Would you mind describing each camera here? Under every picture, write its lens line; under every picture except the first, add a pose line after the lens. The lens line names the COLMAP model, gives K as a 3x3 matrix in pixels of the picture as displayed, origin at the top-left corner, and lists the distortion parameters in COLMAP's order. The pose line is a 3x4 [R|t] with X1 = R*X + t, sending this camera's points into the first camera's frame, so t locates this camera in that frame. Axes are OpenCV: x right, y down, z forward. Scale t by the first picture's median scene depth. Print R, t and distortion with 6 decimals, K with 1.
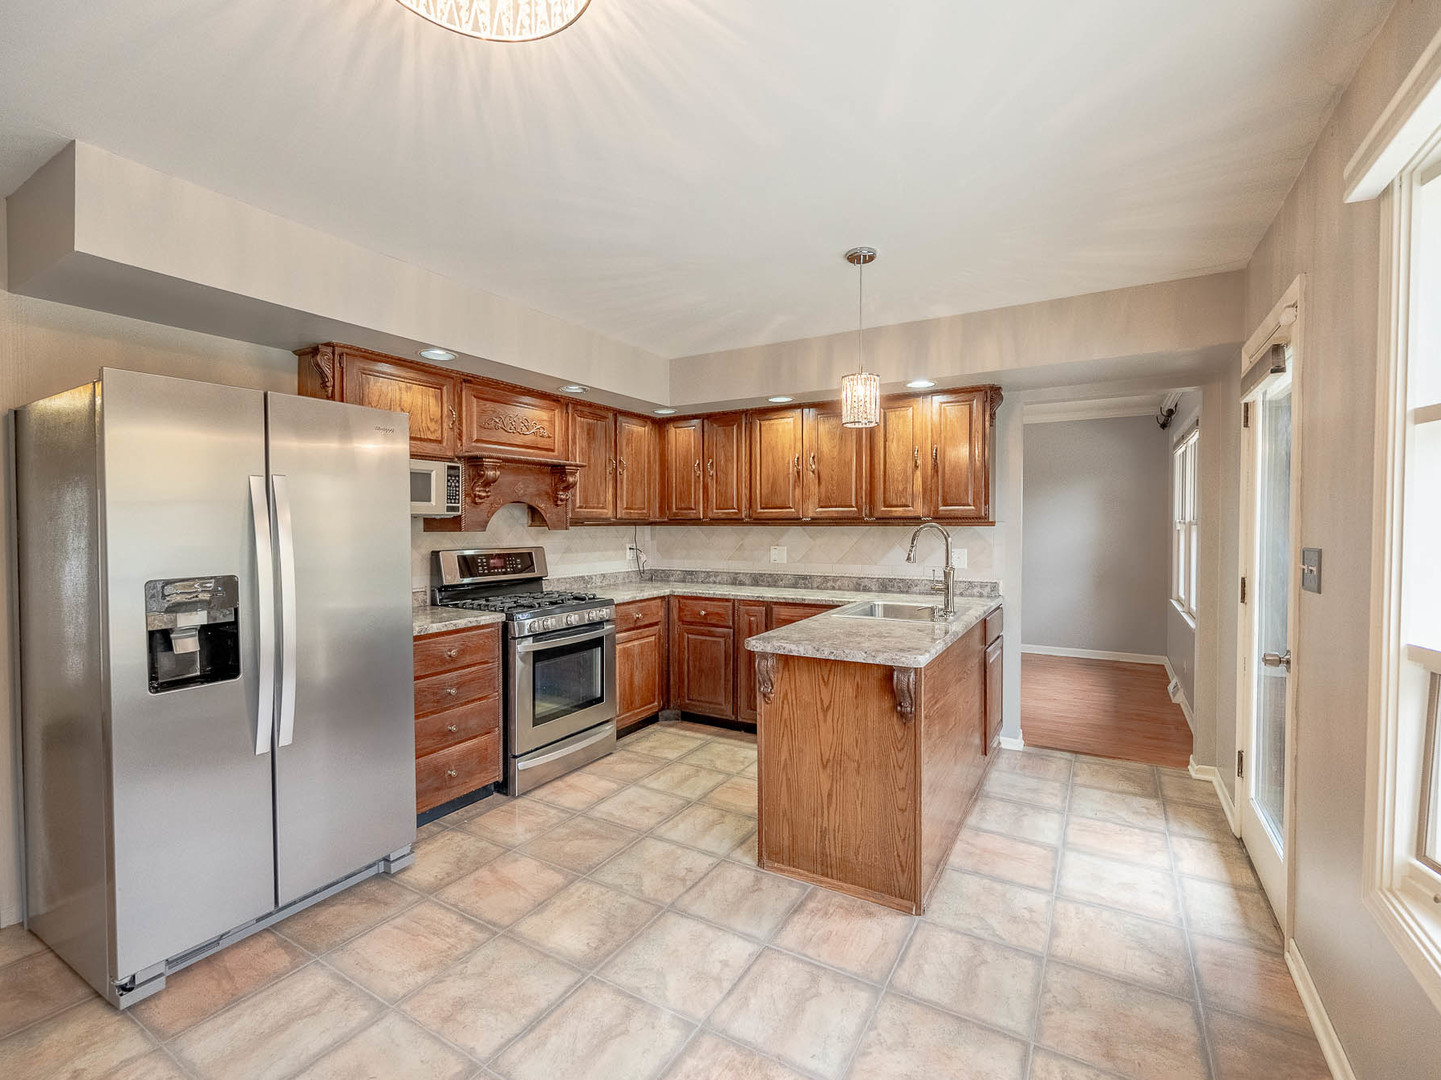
lens RADIAL K [[659.0, 0, 715.3], [0, 659.0, 535.5], [0, 0, 1]] dist [0.001959, -0.000043]
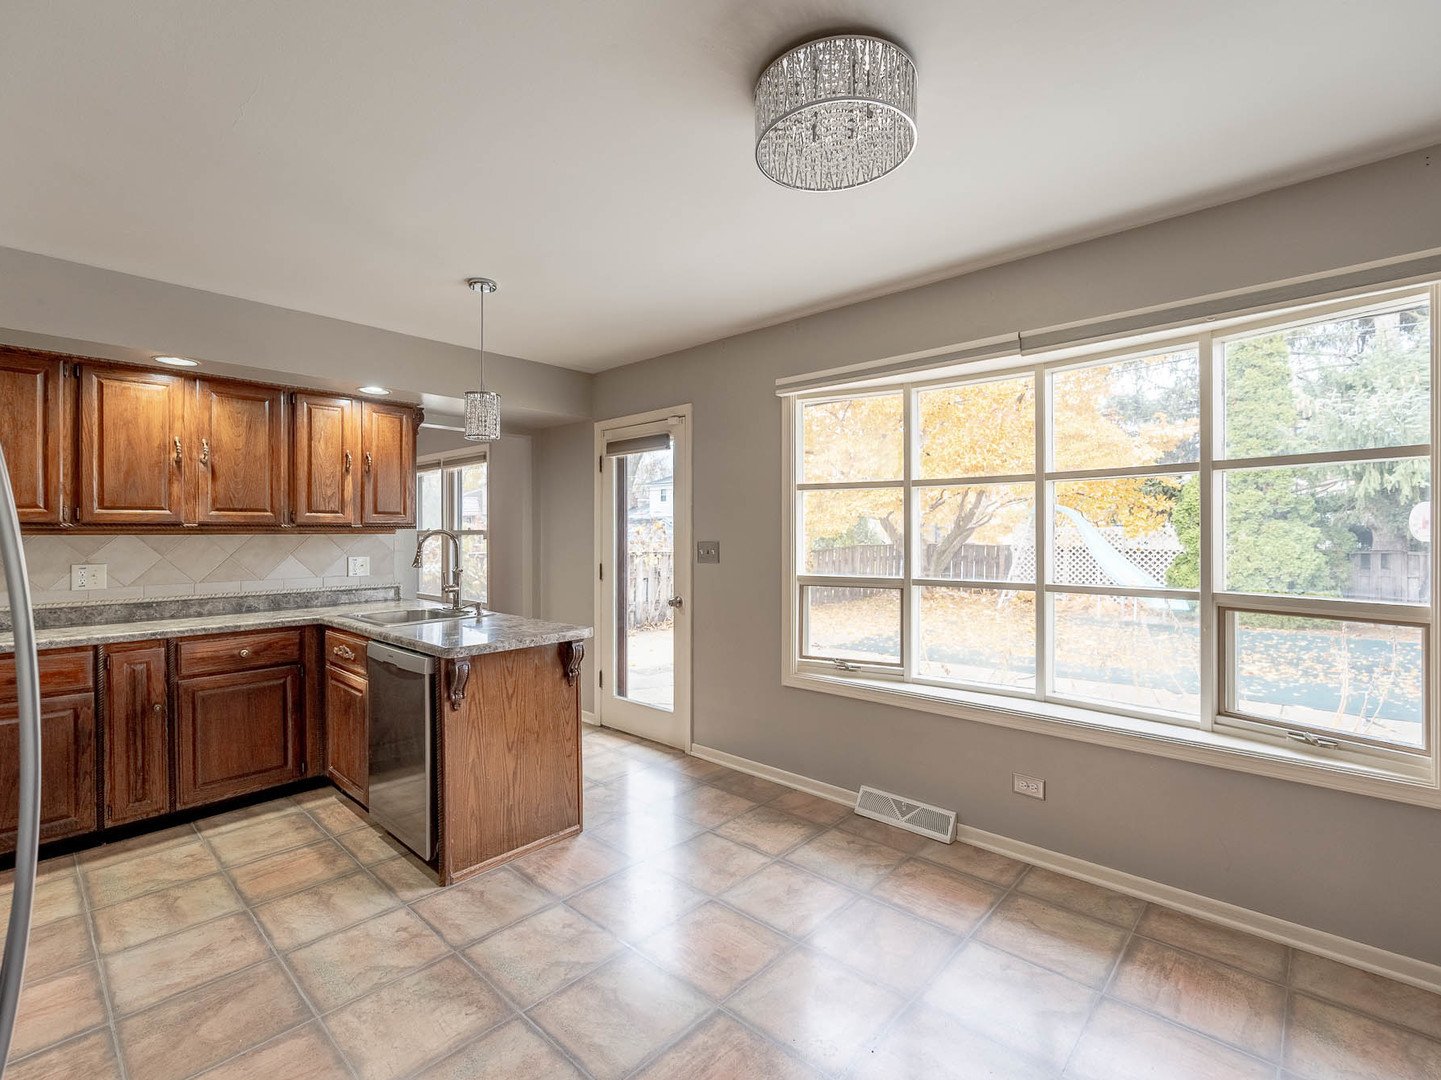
lens RADIAL K [[674.8, 0, 720.5], [0, 674.8, 540.0], [0, 0, 1]] dist [0.012342, -0.000236]
pose [[0.193471, -0.008399, 0.981070, -0.627209], [0.022511, 0.999738, 0.004120, 0.003630], [-0.980848, 0.021288, 0.193610, 0.311366]]
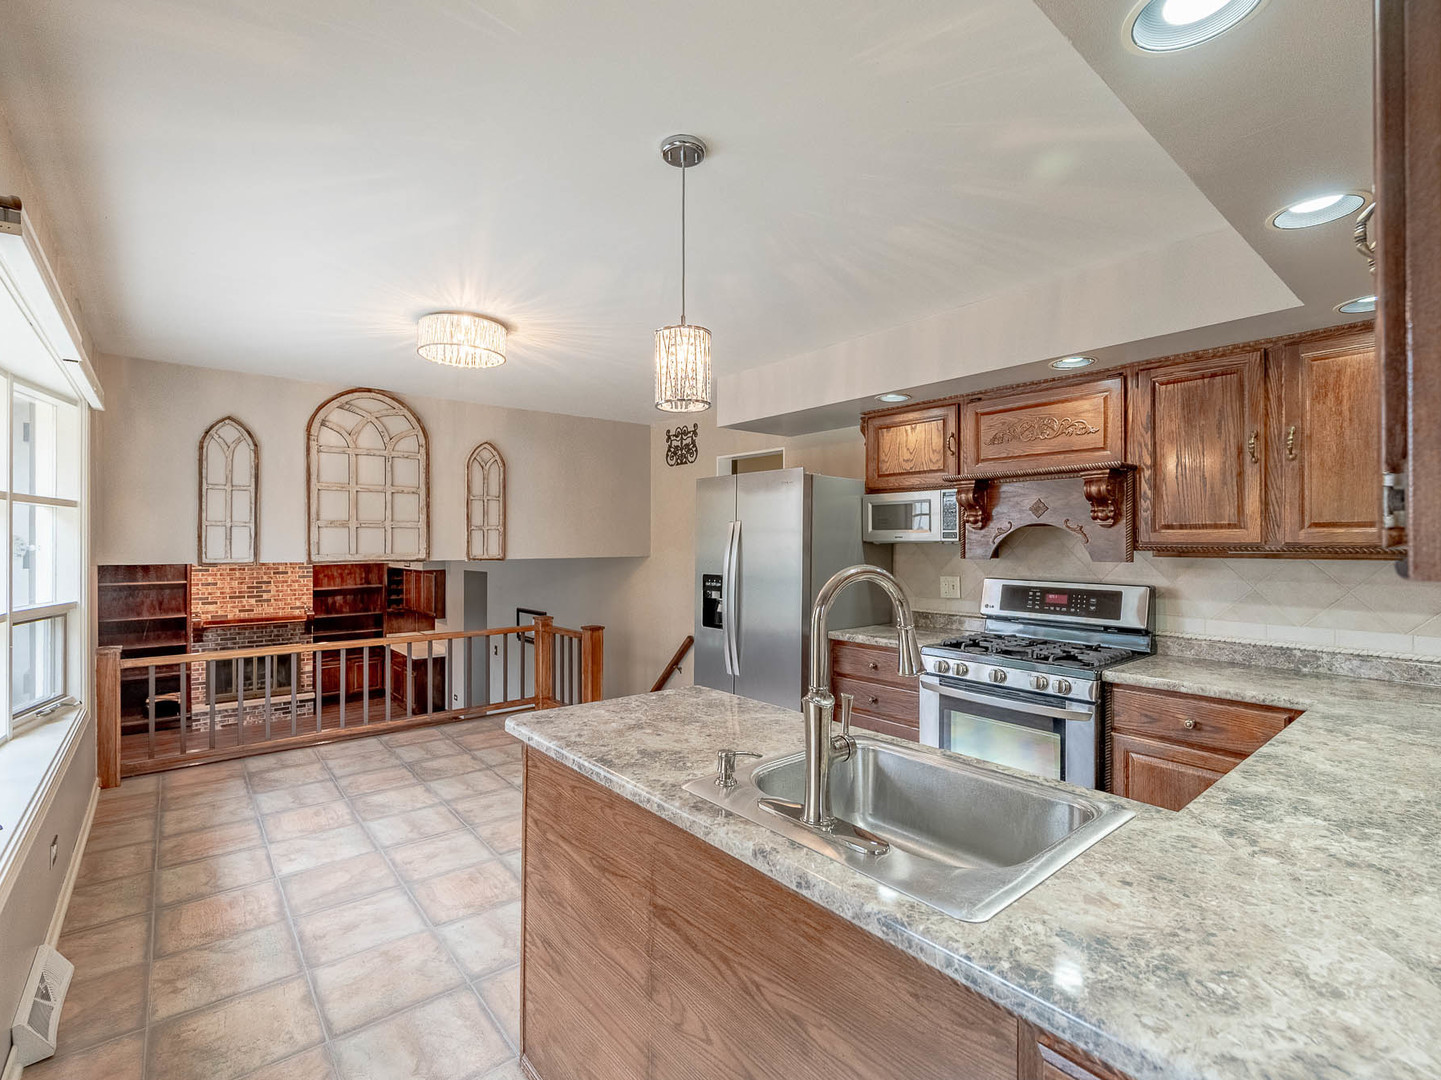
lens RADIAL K [[659.0, 0, 715.3], [0, 659.0, 535.5], [0, 0, 1]] dist [0.001959, -0.000043]
pose [[-0.338216, -0.005505, -0.941052, 0.652864], [-0.018181, 0.999834, 0.000685, -0.033594], [0.940893, 0.017341, -0.338260, 0.988395]]
